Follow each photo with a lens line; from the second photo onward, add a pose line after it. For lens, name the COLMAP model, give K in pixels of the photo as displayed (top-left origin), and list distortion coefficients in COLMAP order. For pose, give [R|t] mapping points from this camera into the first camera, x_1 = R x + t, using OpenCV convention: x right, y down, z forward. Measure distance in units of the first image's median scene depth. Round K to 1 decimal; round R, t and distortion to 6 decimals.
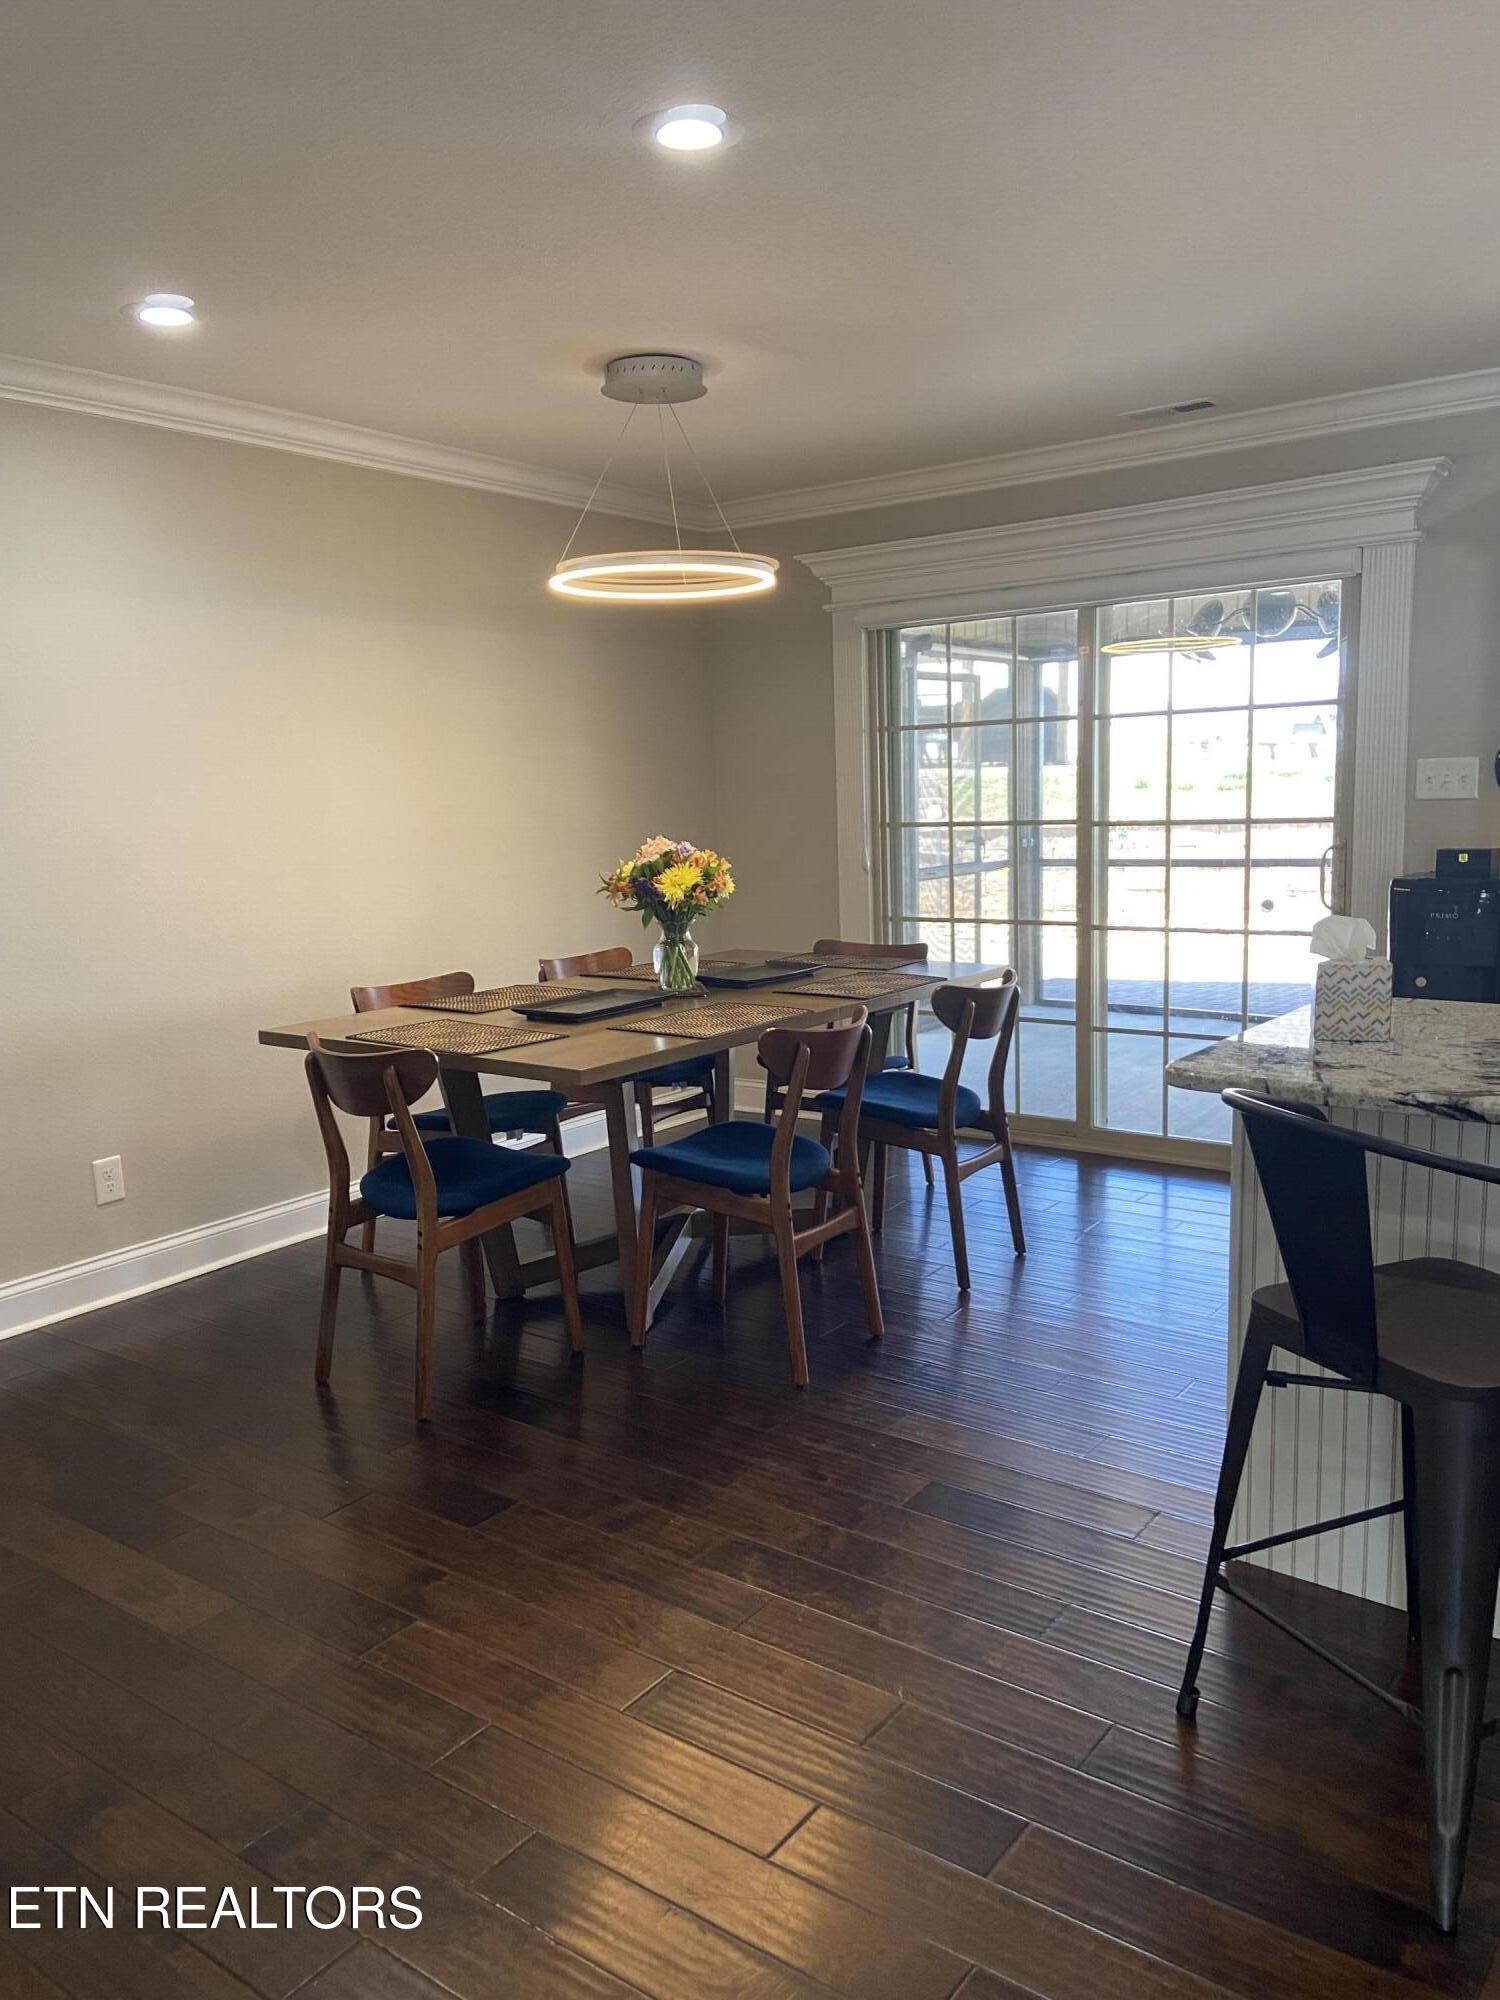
lens RADIAL K [[1508.3, 0, 735.7], [0, 1508.3, 994.8], [0, 0, 1]] dist [0.090955, -0.122232]
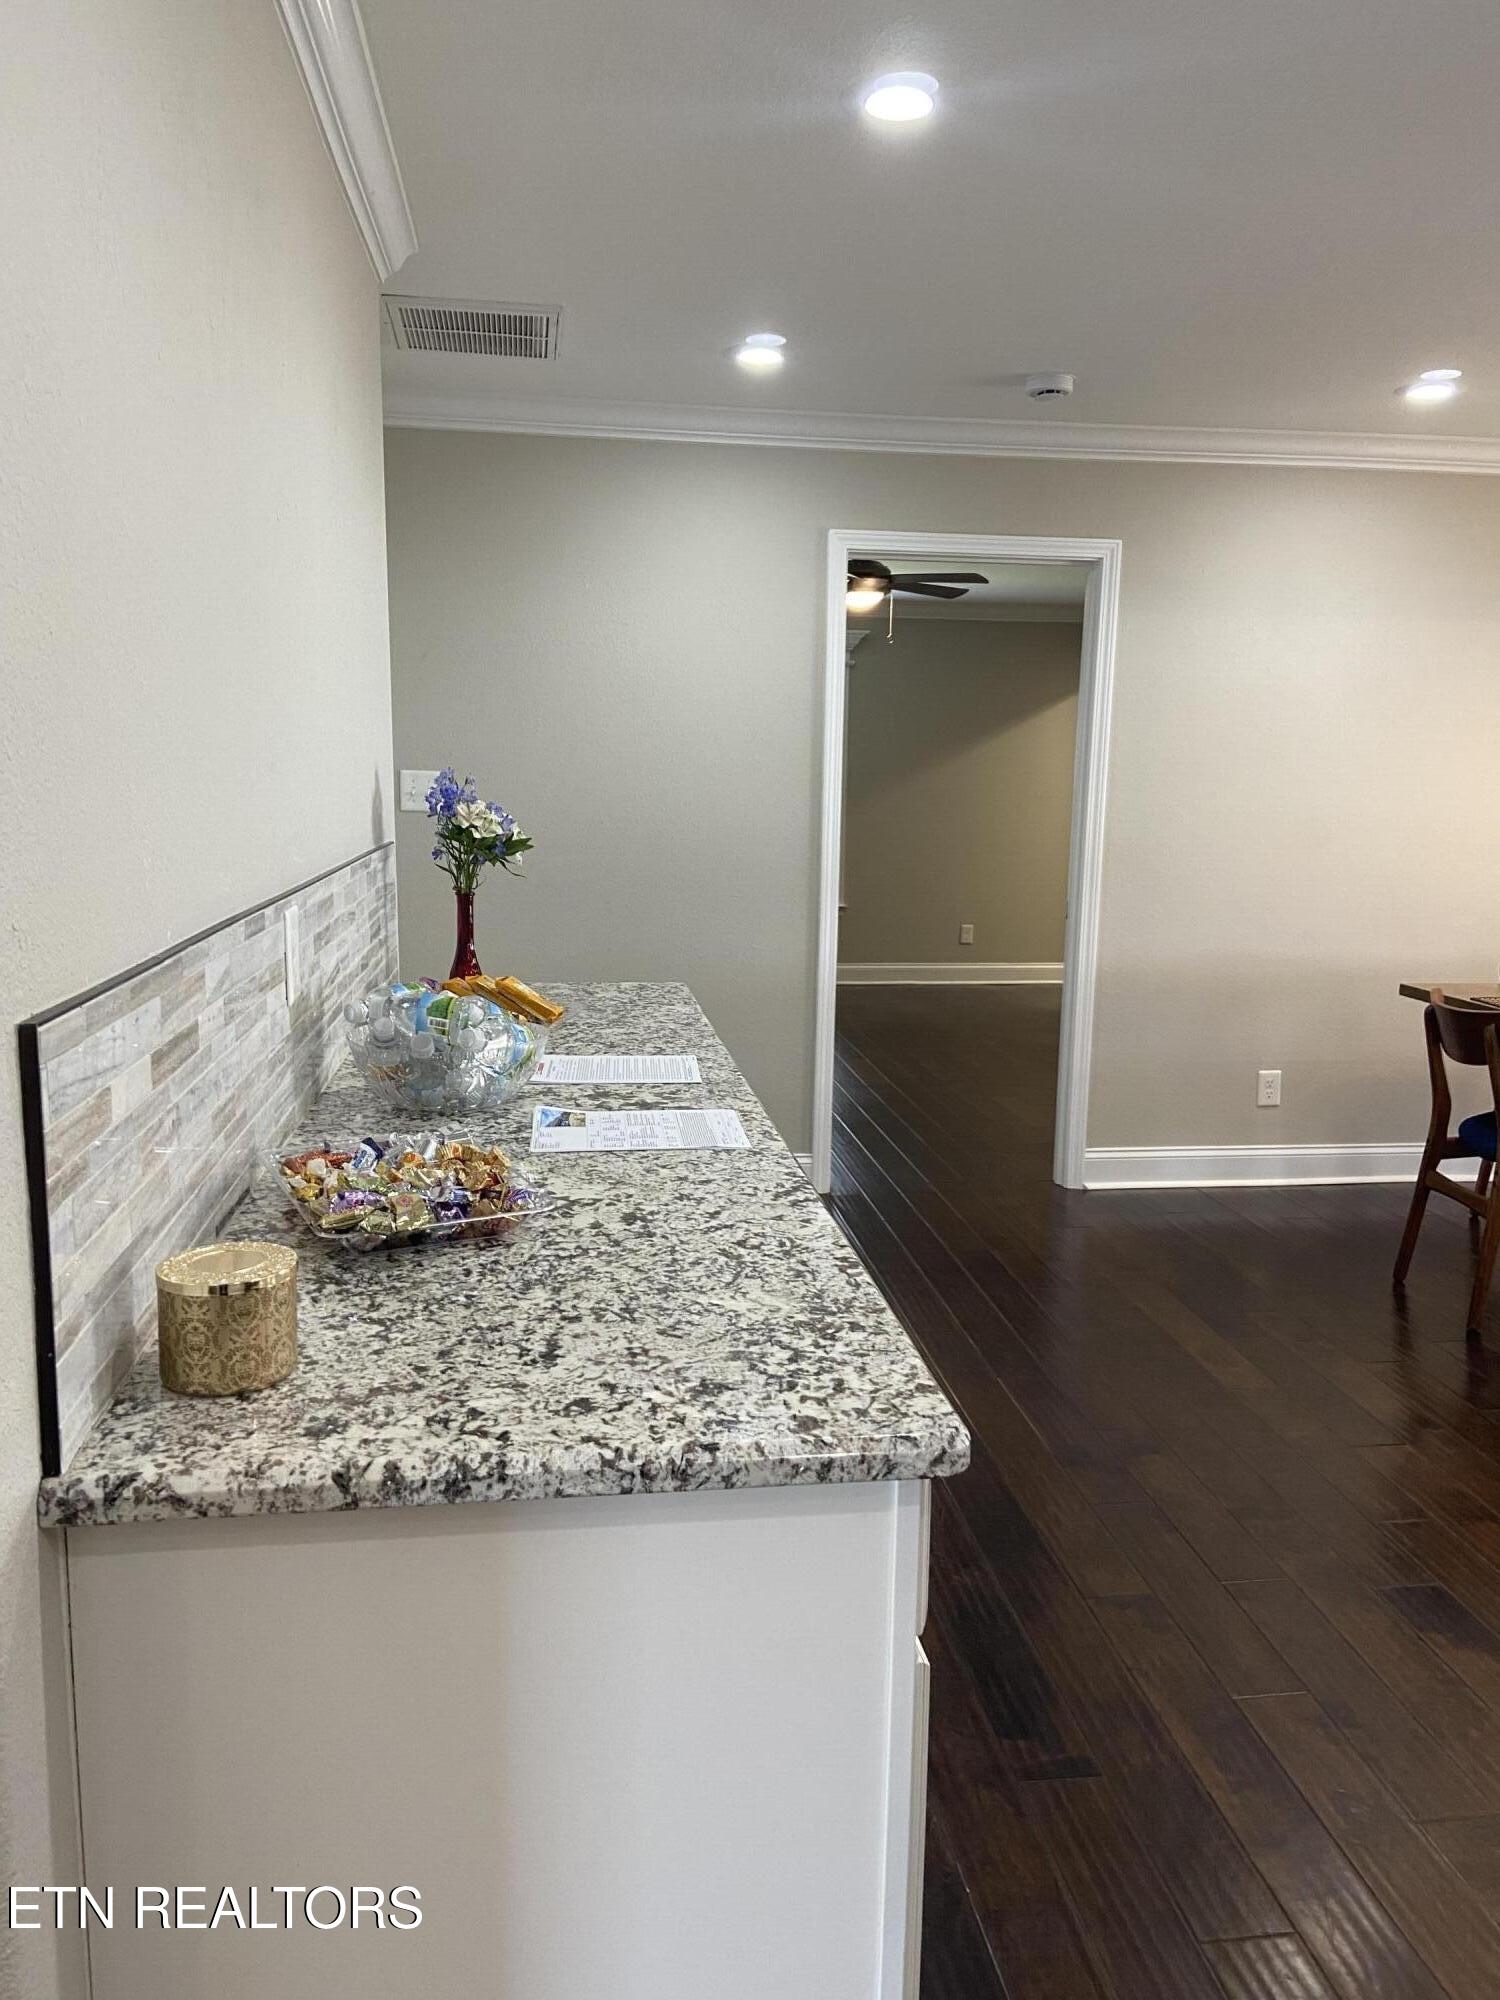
lens RADIAL K [[1508.3, 0, 760.9], [0, 1508.3, 995.7], [0, 0, 1]] dist [0.090955, -0.122232]
pose [[0.706268, 0.155432, -0.690671, 0.171935], [-0.147375, 0.986507, 0.071306, 0.022189], [0.692435, 0.051426, 0.719645, -0.225072]]
